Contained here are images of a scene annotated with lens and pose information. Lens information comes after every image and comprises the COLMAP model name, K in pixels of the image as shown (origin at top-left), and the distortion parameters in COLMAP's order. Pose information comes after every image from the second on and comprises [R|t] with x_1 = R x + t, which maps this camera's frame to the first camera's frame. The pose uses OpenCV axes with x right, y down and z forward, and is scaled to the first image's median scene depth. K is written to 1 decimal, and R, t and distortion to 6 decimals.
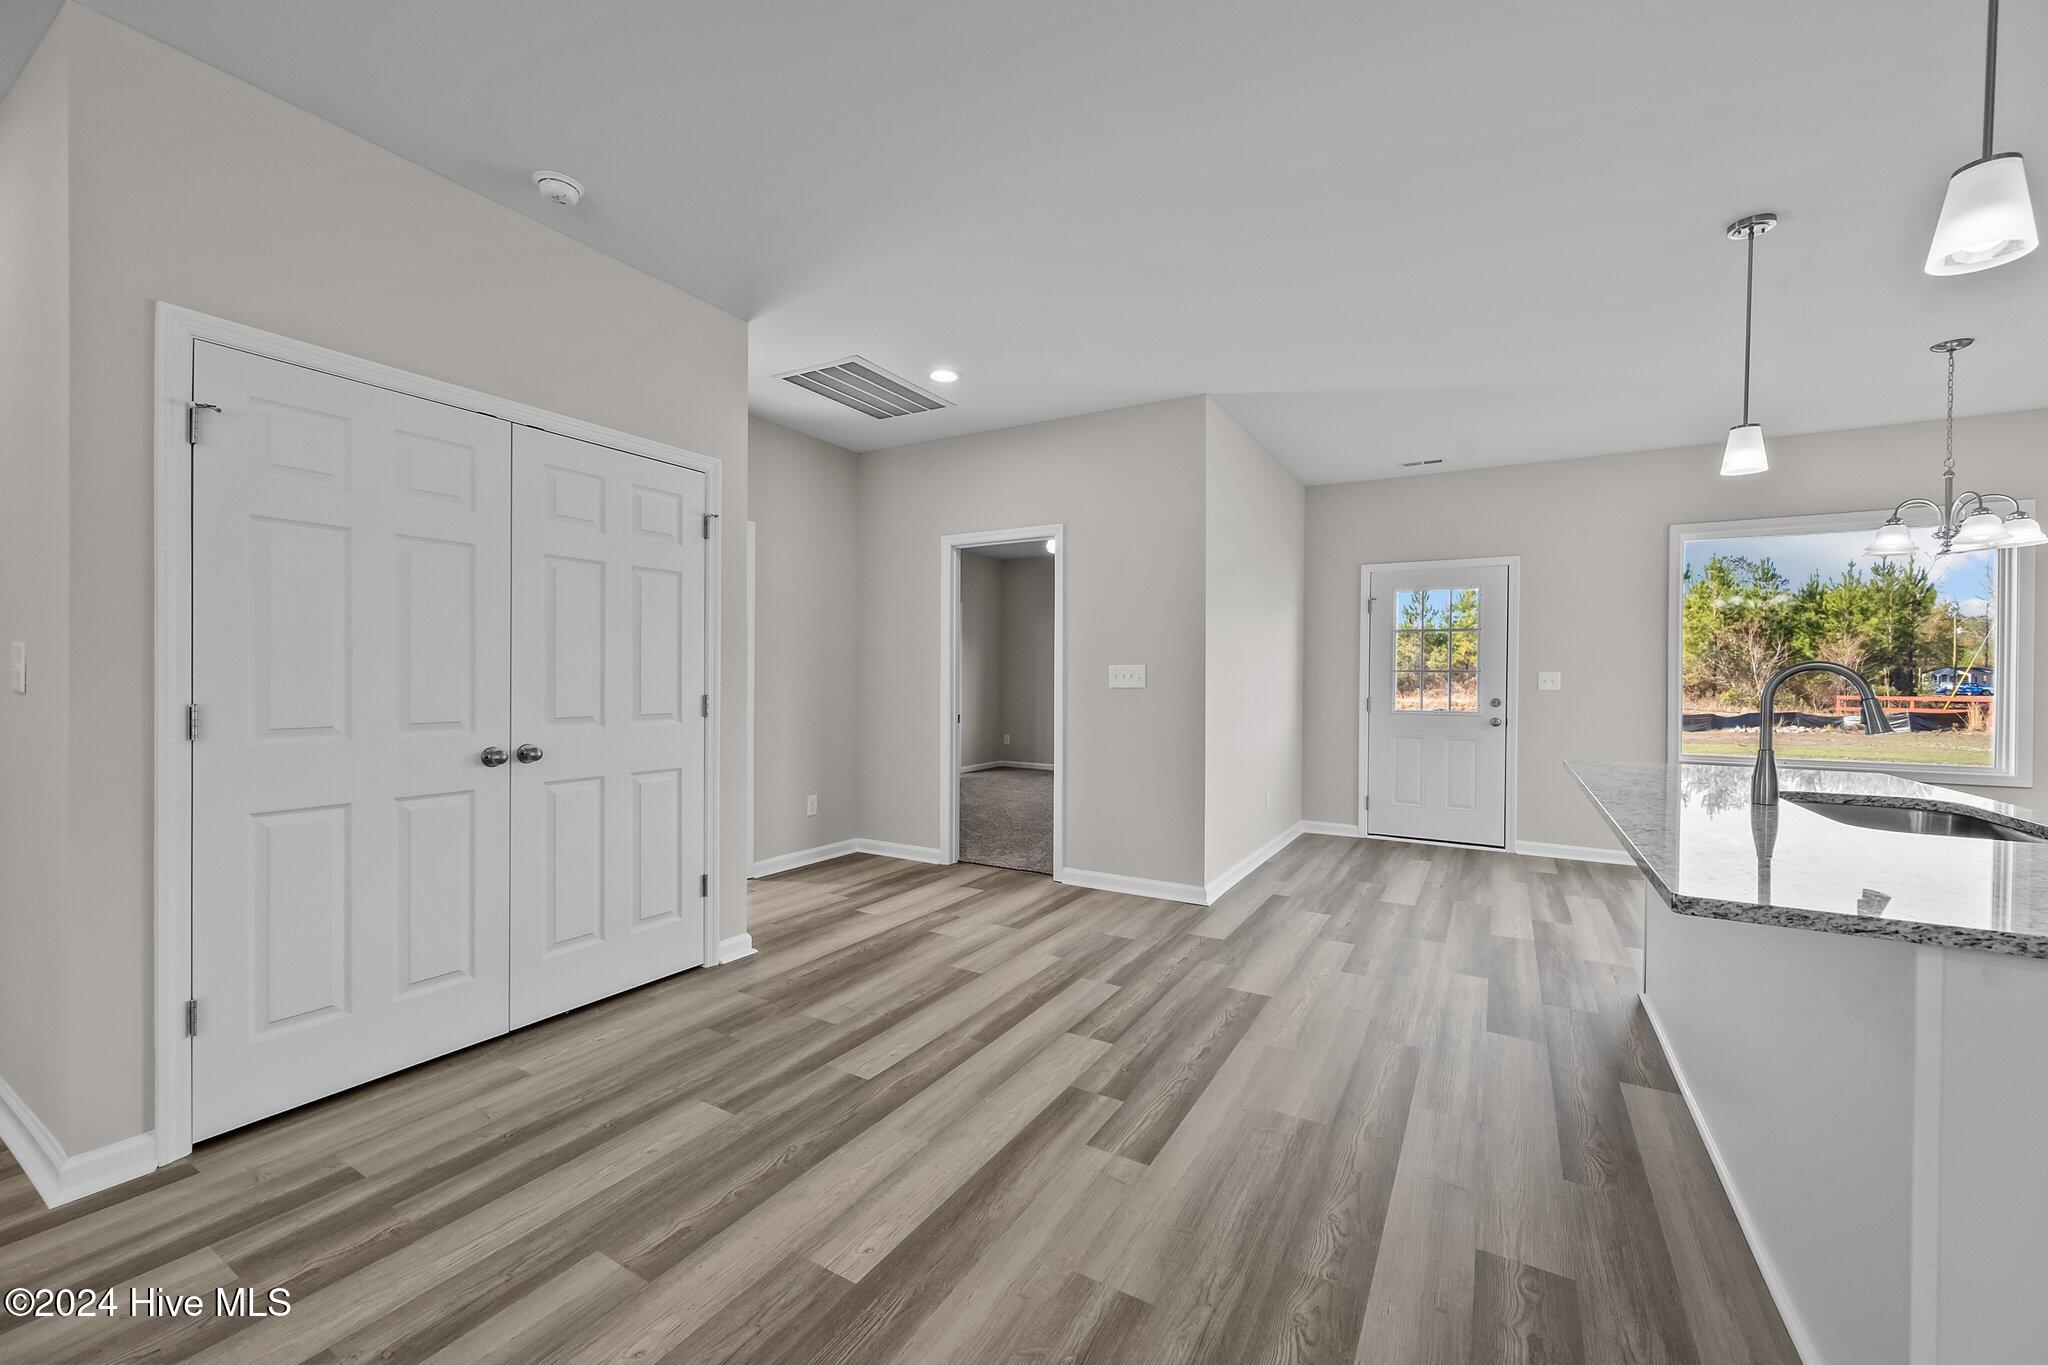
lens RADIAL K [[810.3, 0, 1031.5], [0, 810.3, 679.8], [0, 0, 1]] dist [-0.000772, 0.000053]
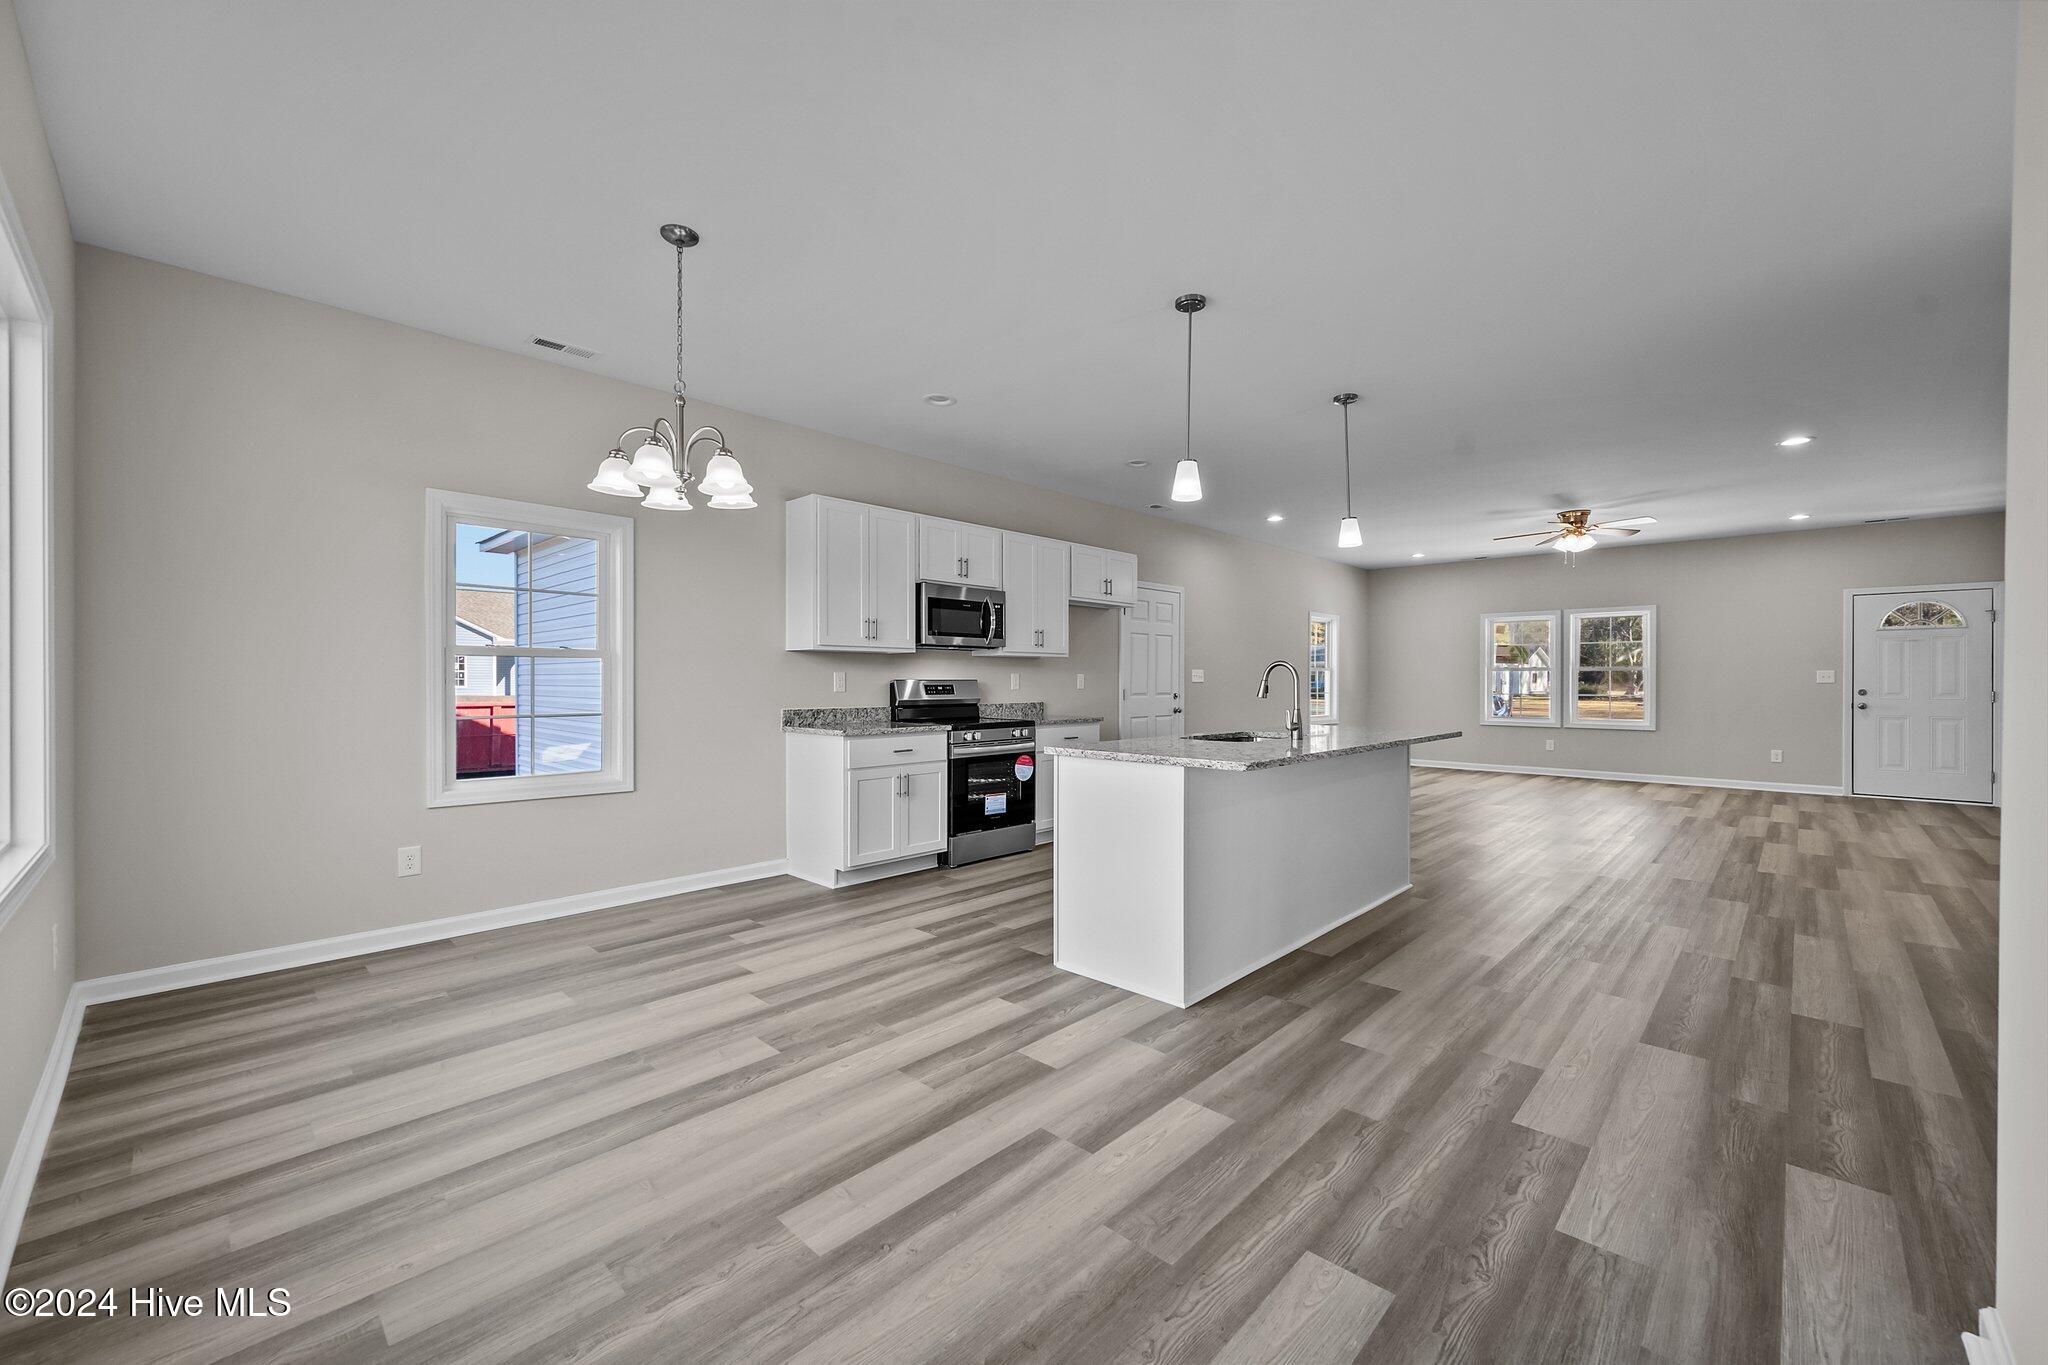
lens RADIAL K [[805.4, 0, 1024.0], [0, 805.4, 682.5], [0, 0, 1]] dist [-0.001293, -0.000402]
pose [[-0.970392, -0.010027, 0.241329, 0.704325], [-0.008251, 0.999931, 0.008369, 0.008681], [-0.241396, 0.006130, -0.970407, 1.918714]]
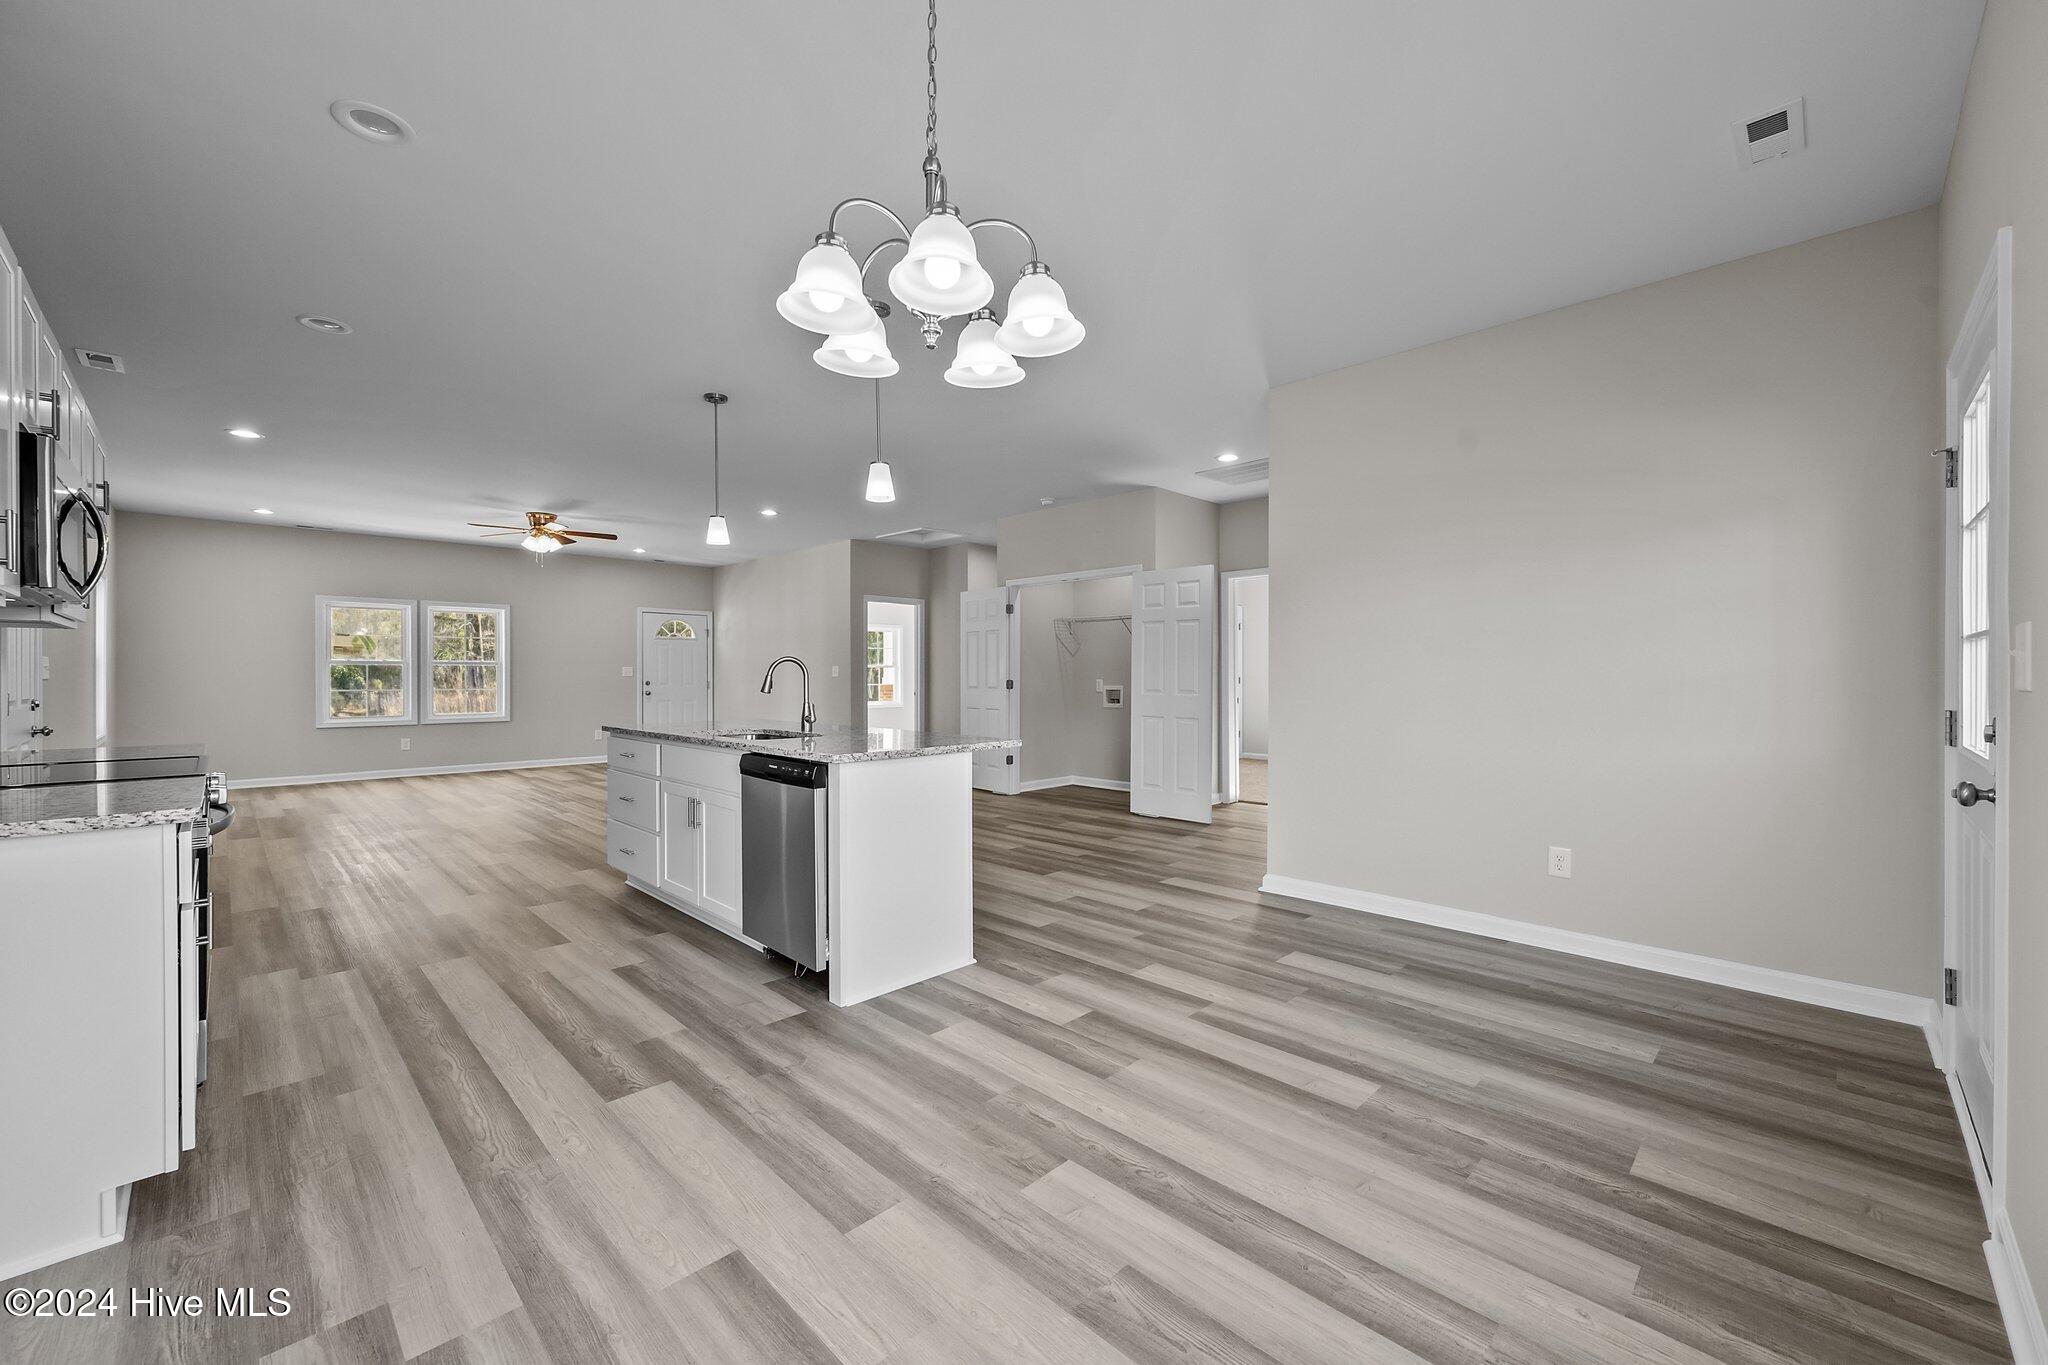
lens RADIAL K [[810.3, 0, 1031.5], [0, 810.3, 679.8], [0, 0, 1]] dist [-0.000772, 0.000053]
pose [[-0.251380, -0.001289, -0.967888, 1.747531], [-0.004928, 0.999988, -0.000052, 0.016999], [0.967876, 0.004757, -0.251383, 1.324240]]
